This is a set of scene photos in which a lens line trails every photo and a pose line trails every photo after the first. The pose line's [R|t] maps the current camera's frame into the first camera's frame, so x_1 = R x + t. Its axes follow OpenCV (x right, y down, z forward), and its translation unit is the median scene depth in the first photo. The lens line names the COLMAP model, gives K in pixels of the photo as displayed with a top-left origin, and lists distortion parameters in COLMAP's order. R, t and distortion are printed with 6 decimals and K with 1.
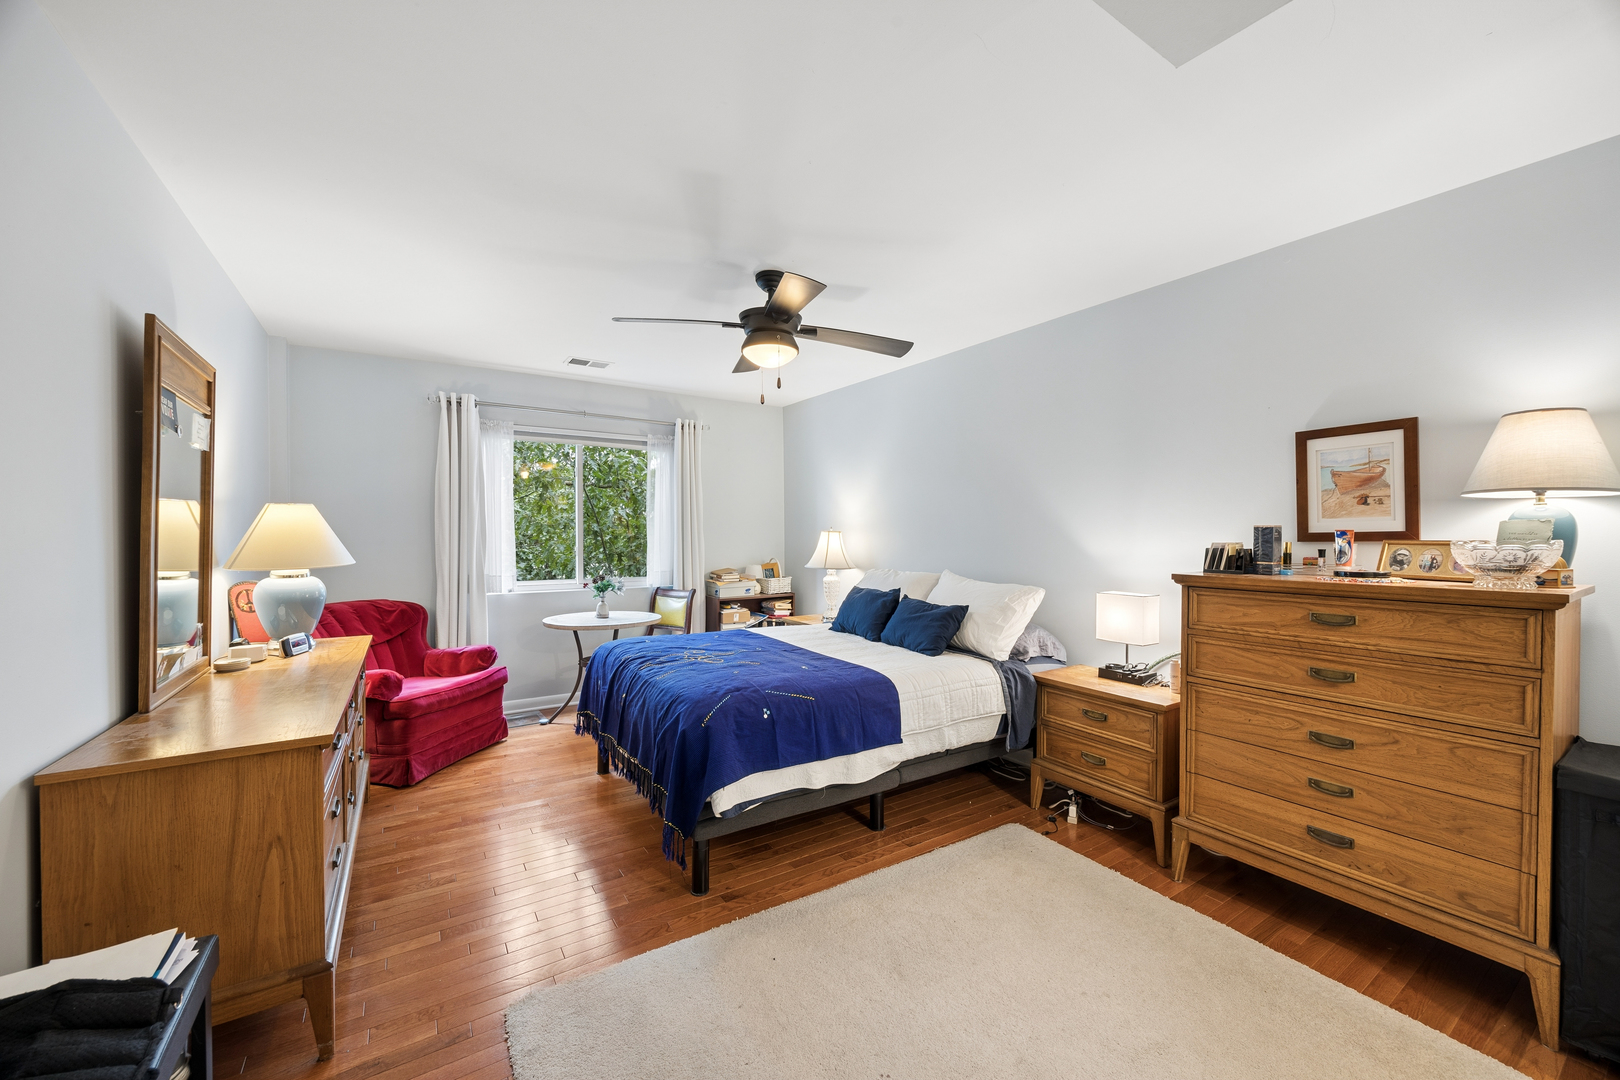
lens RADIAL K [[622.3, 0, 811.2], [0, 622.3, 537.5], [0, 0, 1]] dist [-0.001197, -0.000060]
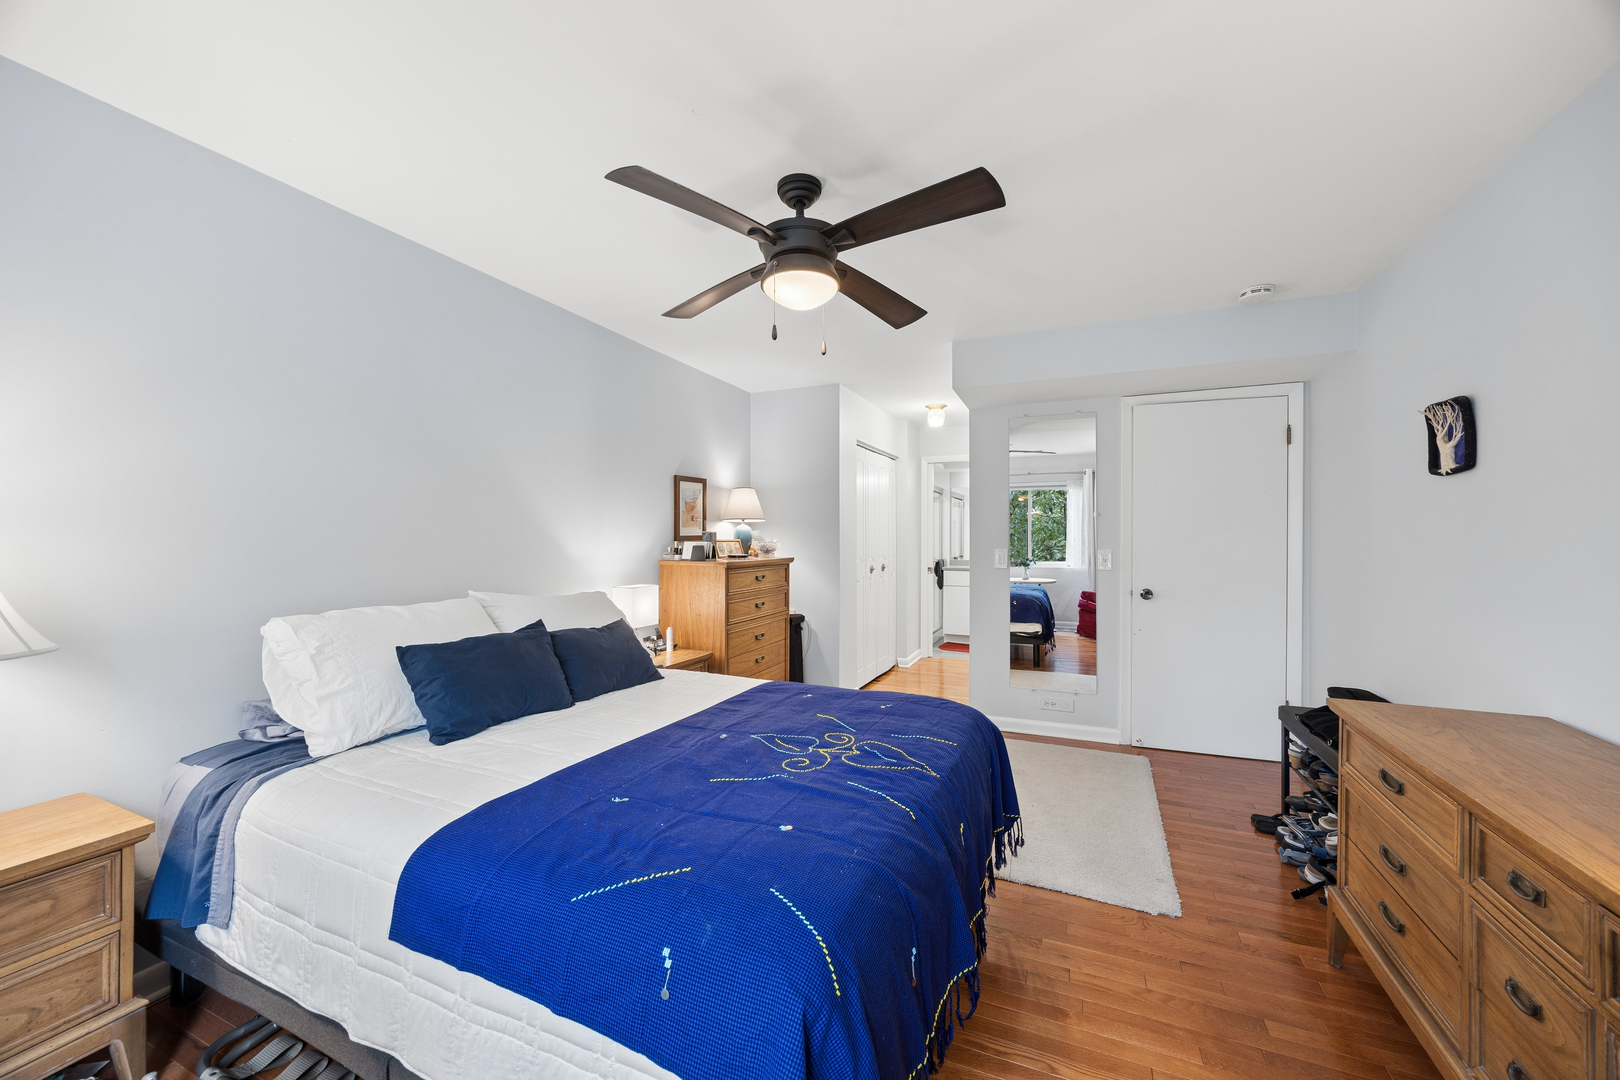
lens RADIAL K [[622.3, 0, 809.8], [0, 622.3, 540.2], [0, 0, 1]] dist [-0.001197, -0.000060]
pose [[-0.549786, -0.000241, 0.835305, -0.908503], [0.004791, 0.999983, 0.003442, 0.000372], [-0.835292, 0.005894, -0.549776, 1.843307]]
